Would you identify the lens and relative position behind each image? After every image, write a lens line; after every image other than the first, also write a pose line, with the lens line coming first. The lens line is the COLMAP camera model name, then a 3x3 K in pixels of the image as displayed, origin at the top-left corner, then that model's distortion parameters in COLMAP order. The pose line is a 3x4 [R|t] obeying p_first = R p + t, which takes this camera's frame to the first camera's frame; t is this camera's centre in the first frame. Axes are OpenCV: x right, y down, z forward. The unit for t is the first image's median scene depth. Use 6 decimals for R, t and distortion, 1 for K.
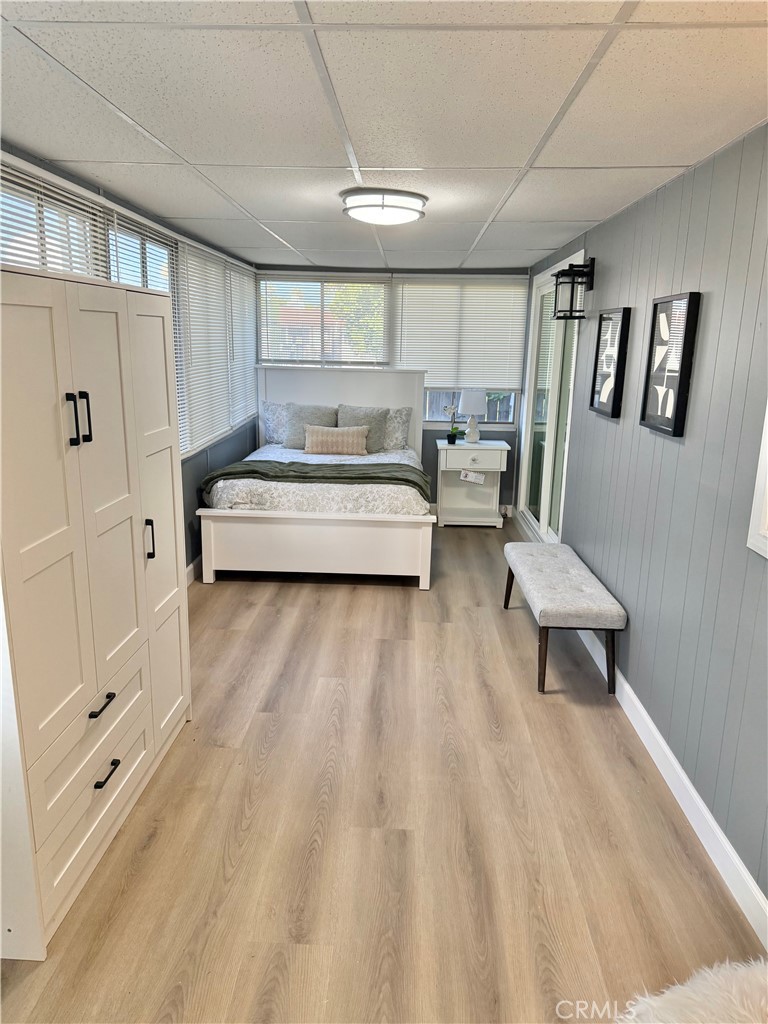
lens RADIAL K [[726.7, 0, 382.3], [0, 726.7, 514.5], [0, 0, 1]] dist [0.061988, -0.091092]
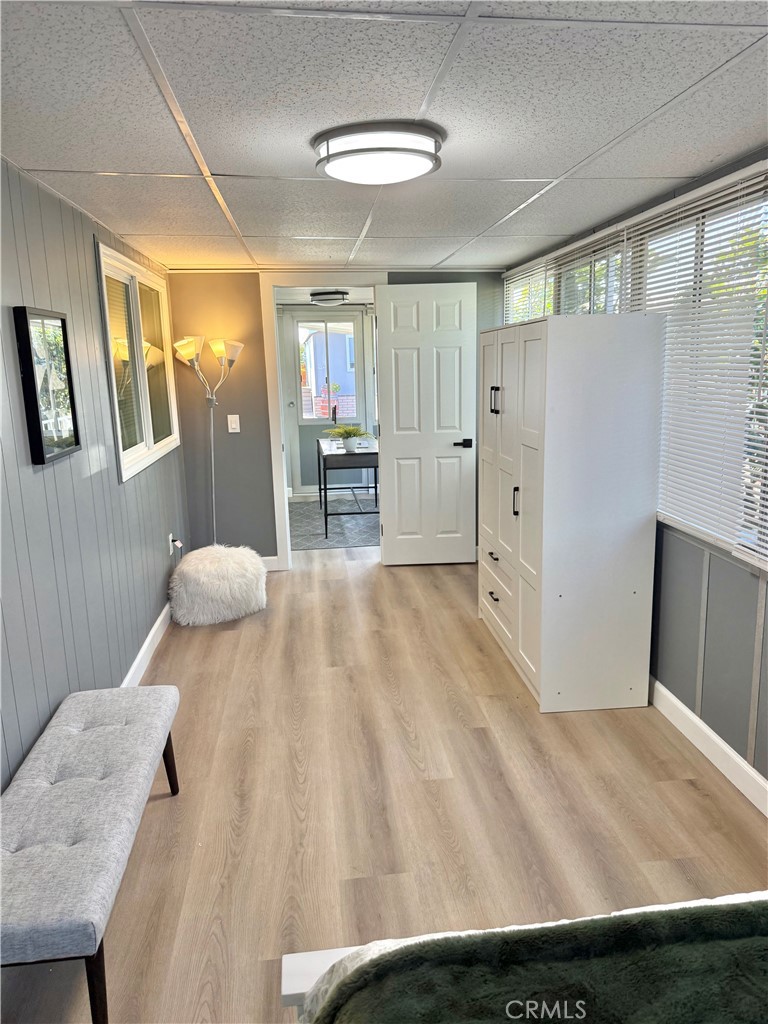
lens RADIAL K [[726.7, 0, 386.8], [0, 726.7, 512.0], [0, 0, 1]] dist [0.061988, -0.091092]
pose [[-0.988552, 0.029331, -0.147999, 0.109740], [-0.035645, 0.907754, 0.417986, -0.425974], [0.146607, 0.418476, -0.896317, 1.822959]]
